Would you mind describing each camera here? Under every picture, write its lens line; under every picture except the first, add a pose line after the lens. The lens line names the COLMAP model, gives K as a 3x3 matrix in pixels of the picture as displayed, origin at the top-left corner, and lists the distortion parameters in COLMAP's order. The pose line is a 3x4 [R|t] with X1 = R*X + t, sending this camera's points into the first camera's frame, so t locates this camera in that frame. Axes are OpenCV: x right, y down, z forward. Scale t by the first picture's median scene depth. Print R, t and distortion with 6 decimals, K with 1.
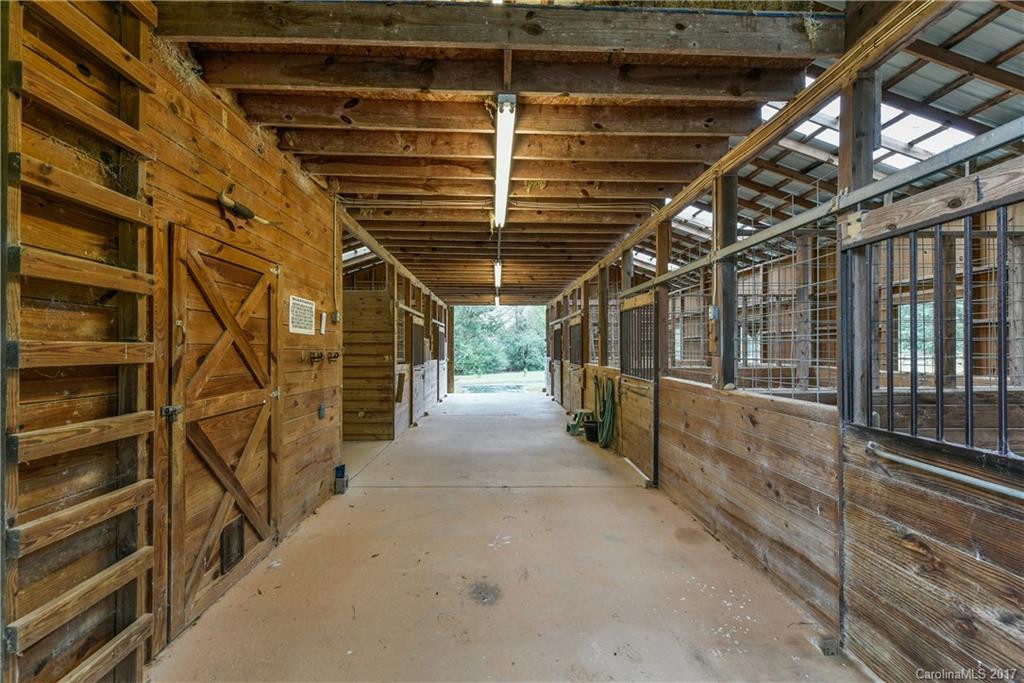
lens RADIAL K [[408.8, 0, 504.6], [0, 408.8, 345.6], [0, 0, 1]] dist [0.009441, -0.002830]
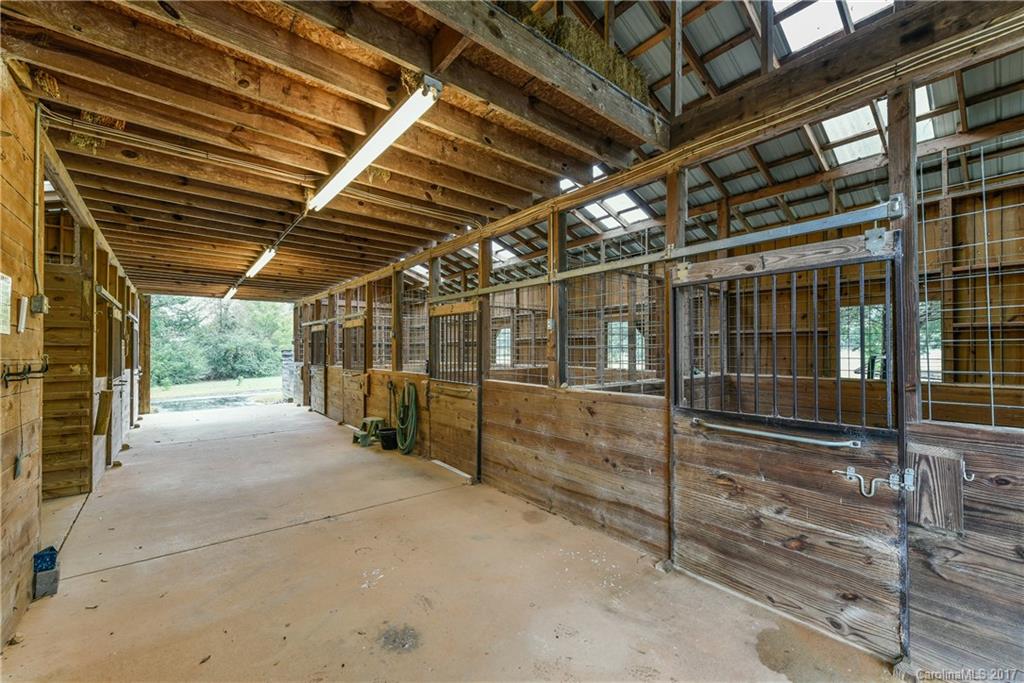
lens RADIAL K [[408.8, 0, 504.6], [0, 408.8, 345.6], [0, 0, 1]] dist [0.009441, -0.002830]
pose [[0.792164, 0.006397, 0.610274, -0.286899], [-0.002712, 0.999972, -0.006961, -0.008337], [-0.610302, 0.003859, 0.792160, 0.123072]]
